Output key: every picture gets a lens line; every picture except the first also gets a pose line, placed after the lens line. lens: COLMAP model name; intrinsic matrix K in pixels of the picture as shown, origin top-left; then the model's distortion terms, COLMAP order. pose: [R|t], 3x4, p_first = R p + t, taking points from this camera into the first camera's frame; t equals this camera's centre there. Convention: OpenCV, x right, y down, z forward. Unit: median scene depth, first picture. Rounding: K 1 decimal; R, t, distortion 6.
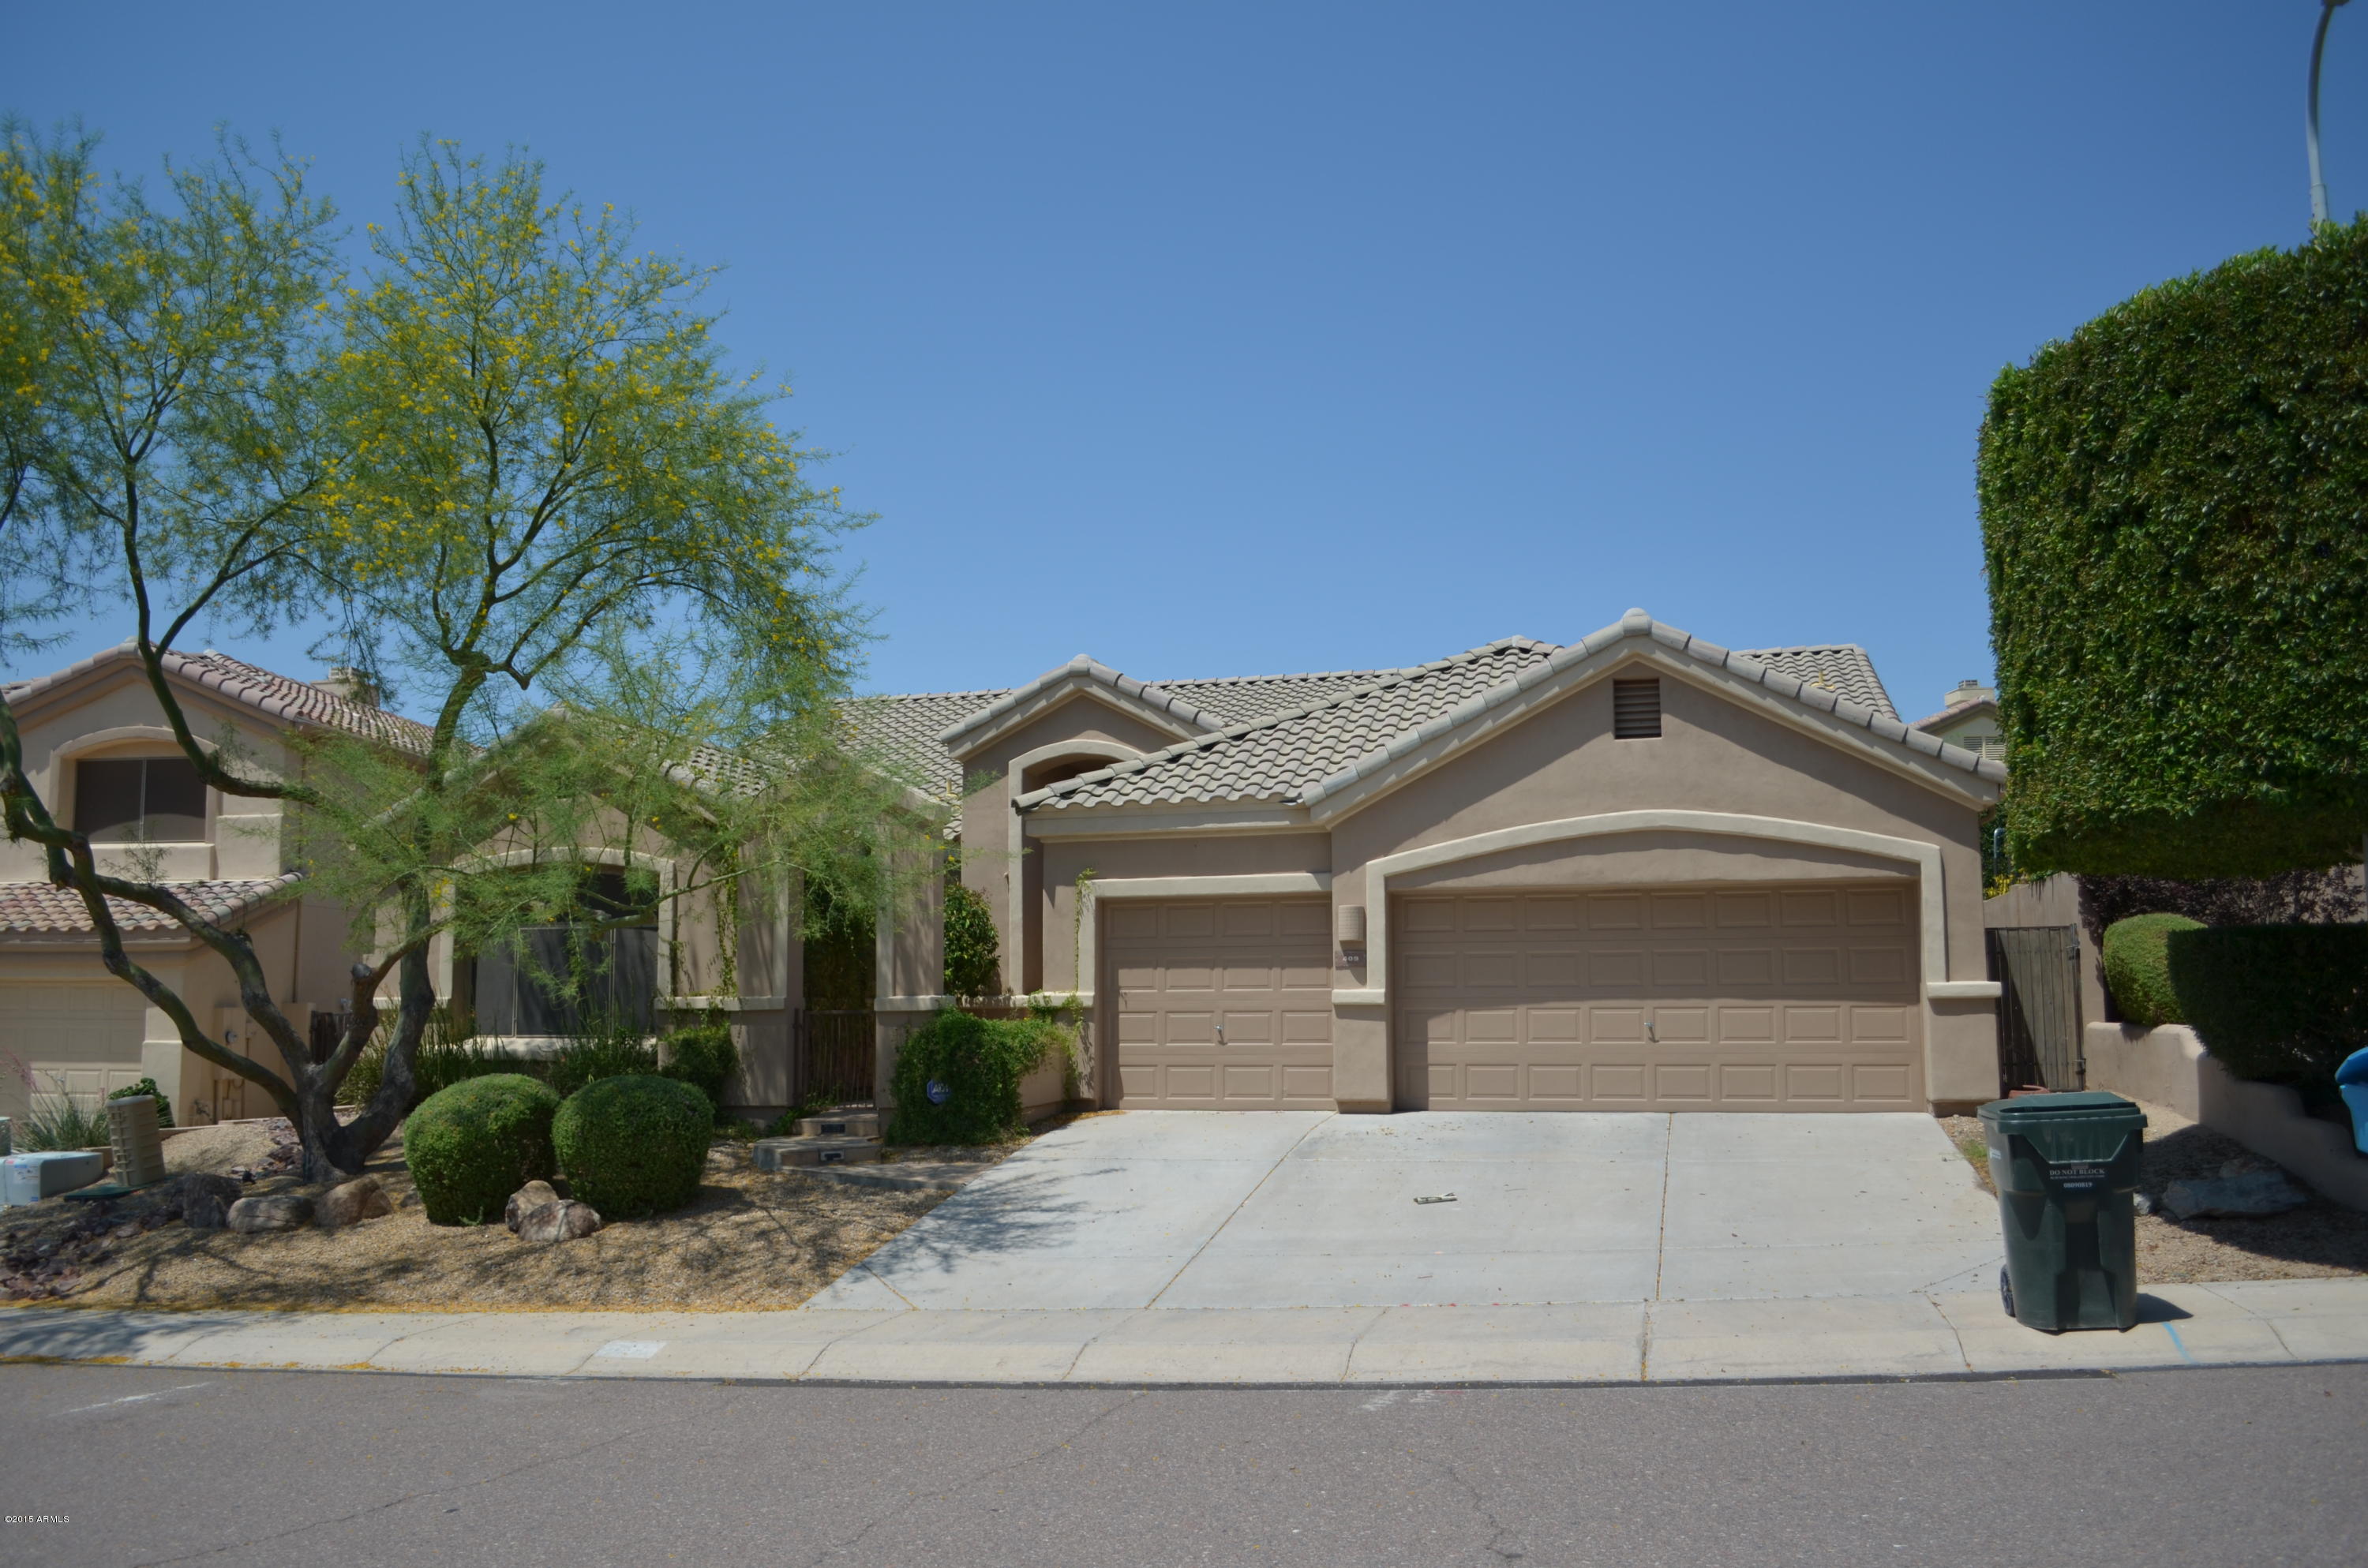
lens RADIAL K [[1853.6, 0, 1185.4], [0, 1853.6, 795.3], [0, 0, 1]] dist [-0.084386, 0.014490]
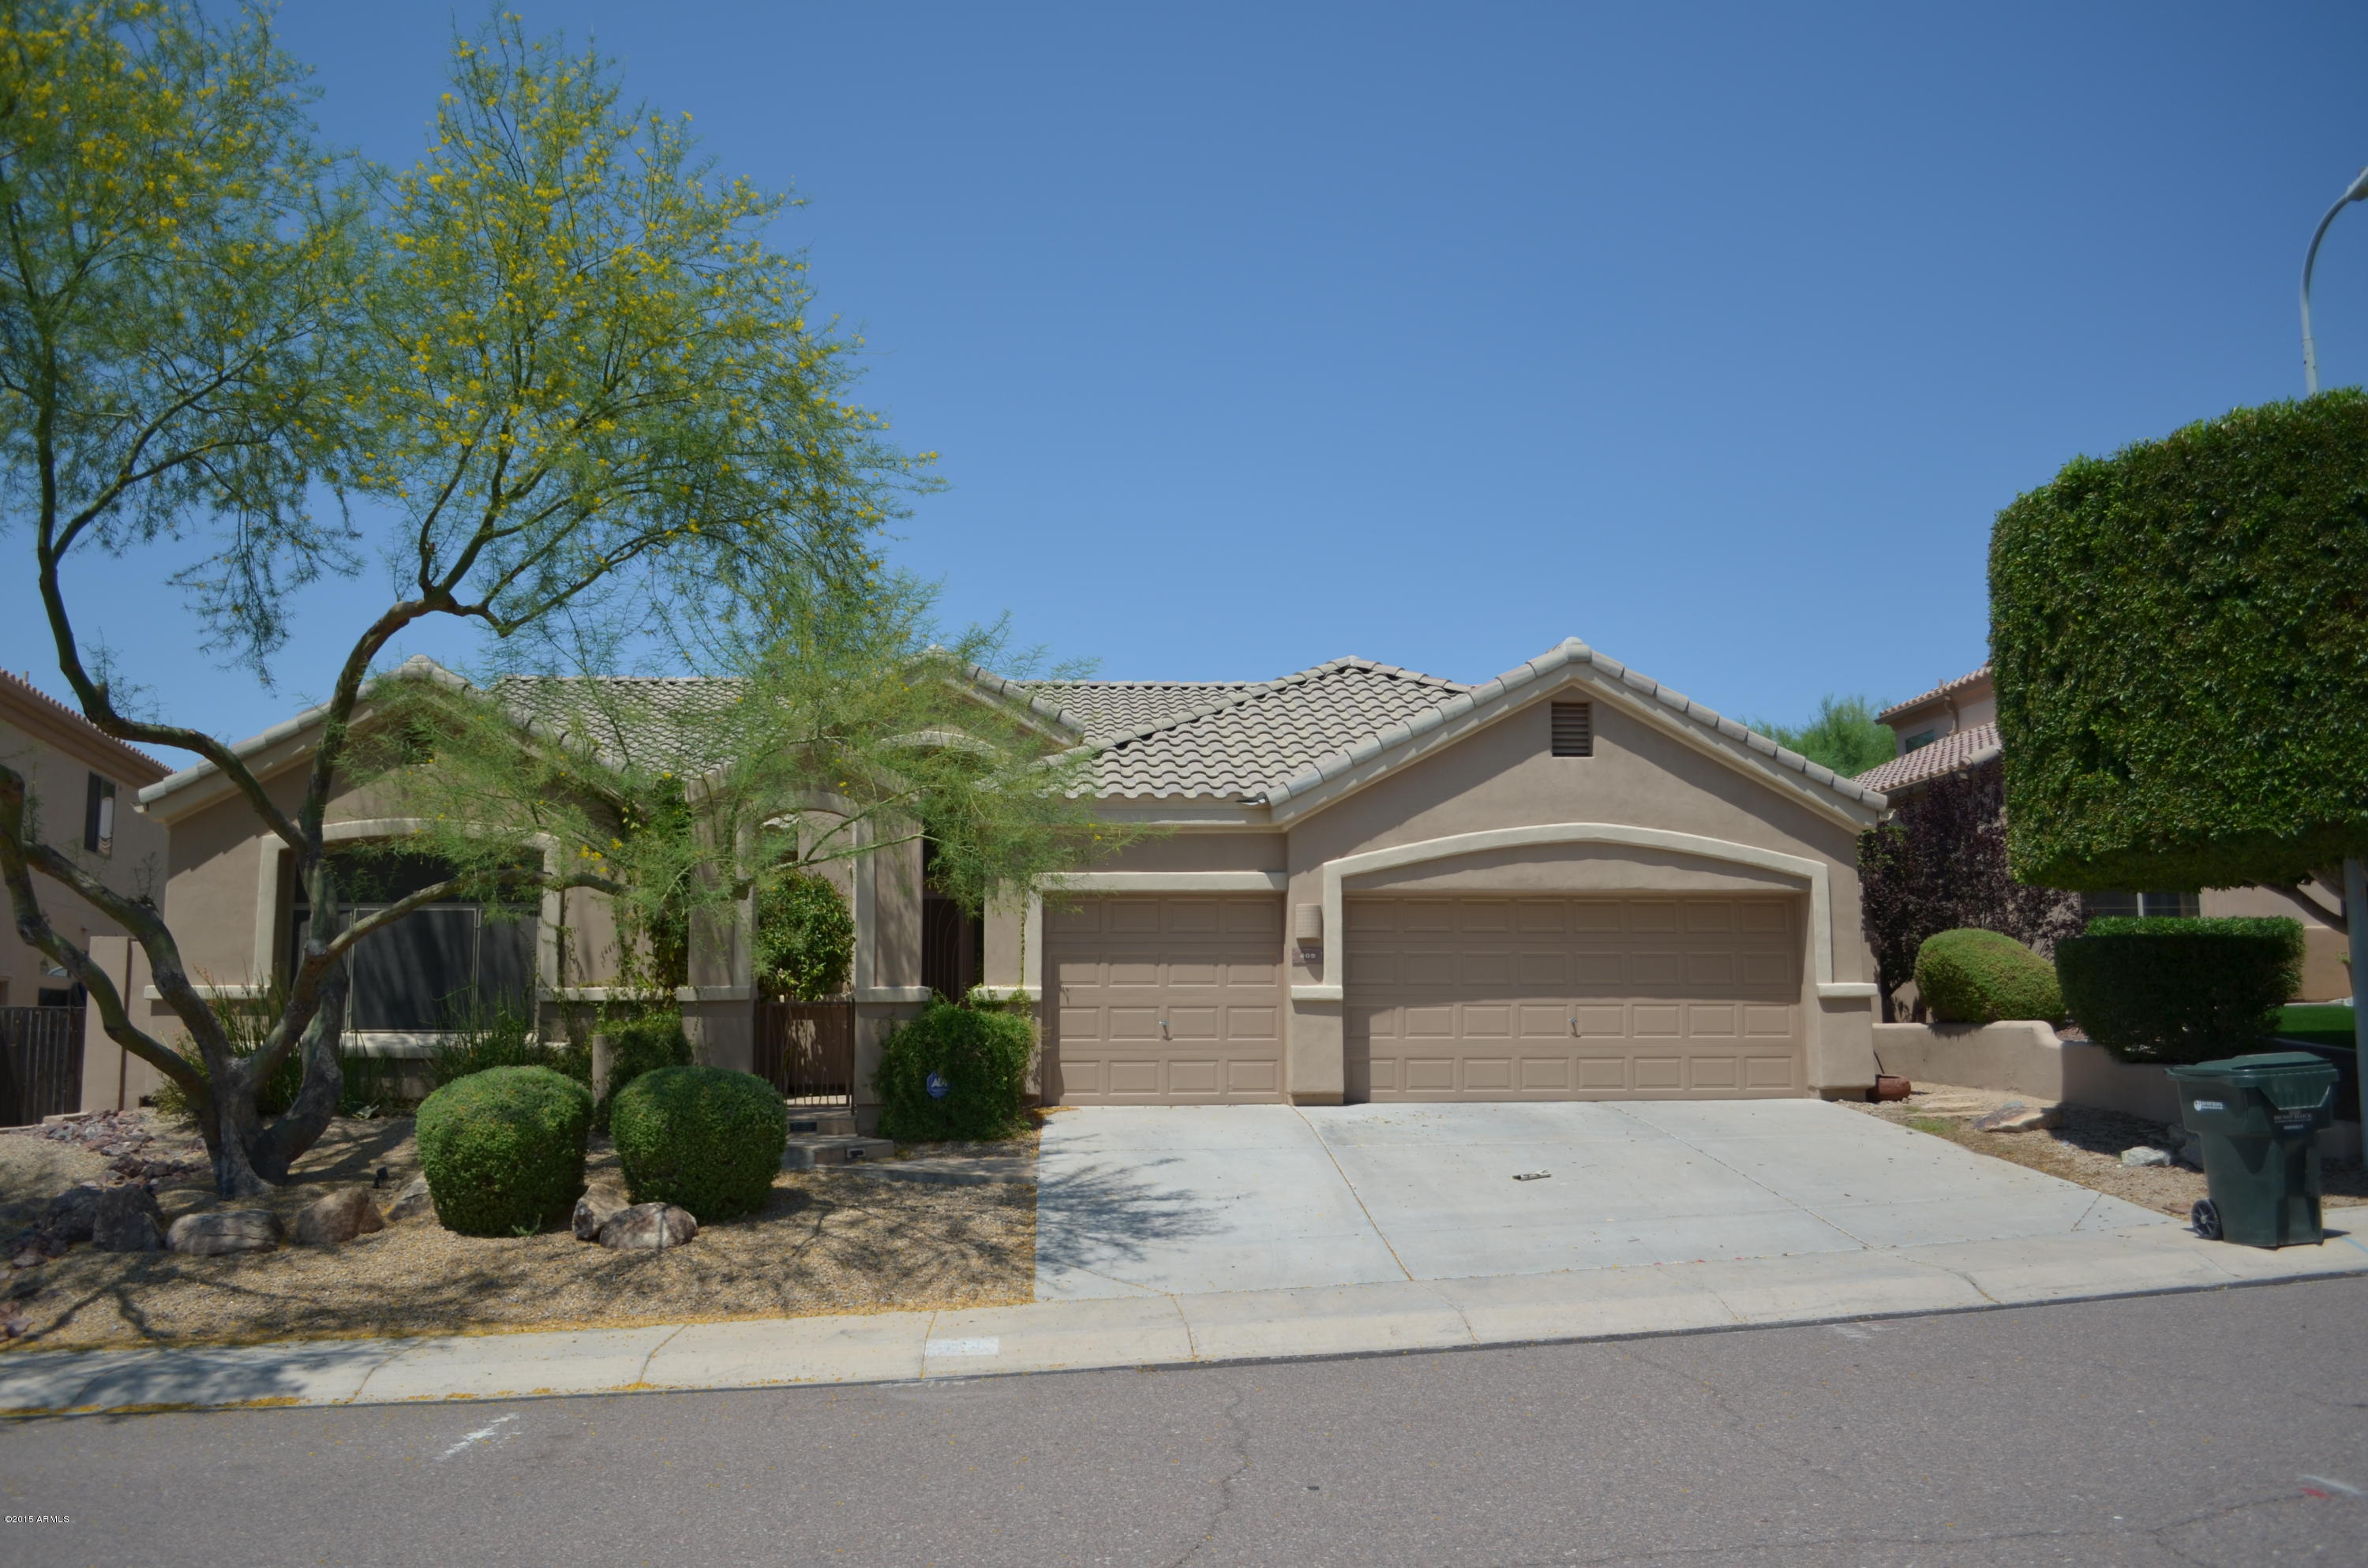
lens RADIAL K [[1853.6, 0, 1198.2], [0, 1853.6, 792.9], [0, 0, 1]] dist [-0.084386, 0.014490]
pose [[0.943325, 0.045144, 0.328785, -0.335332], [-0.040497, 0.998960, -0.020973, 0.023234], [-0.329389, 0.006469, 0.944172, 0.047429]]
